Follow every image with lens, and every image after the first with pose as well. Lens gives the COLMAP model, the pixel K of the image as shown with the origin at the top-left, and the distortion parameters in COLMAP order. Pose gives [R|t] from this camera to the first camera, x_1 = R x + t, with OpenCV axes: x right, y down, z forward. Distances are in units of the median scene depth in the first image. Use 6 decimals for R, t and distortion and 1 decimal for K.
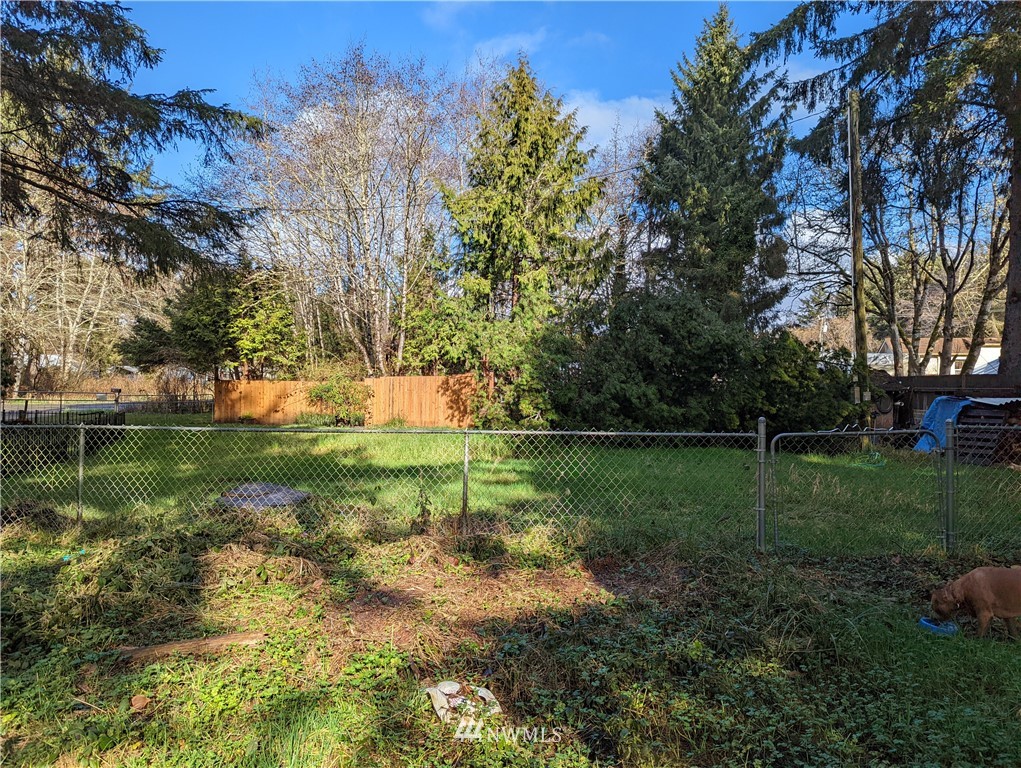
lens RADIAL K [[712.9, 0, 506.6], [0, 712.9, 381.2], [0, 0, 1]] dist [0.060731, -0.055496]
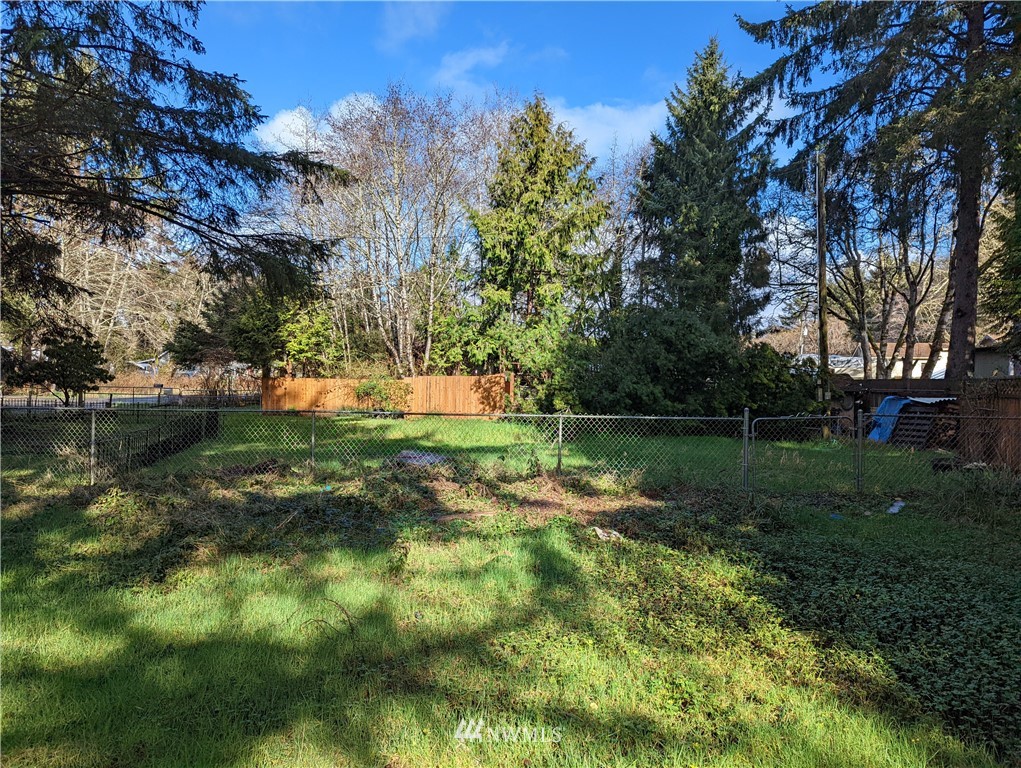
lens RADIAL K [[712.2, 0, 510.5], [0, 712.2, 384.0], [0, 0, 1]] dist [0.052715, -0.056973]
pose [[0.999664, 0.007644, 0.024750, -0.047670], [-0.007818, 0.999945, 0.006941, -0.002226], [-0.024696, -0.007132, 0.999670, -0.131952]]
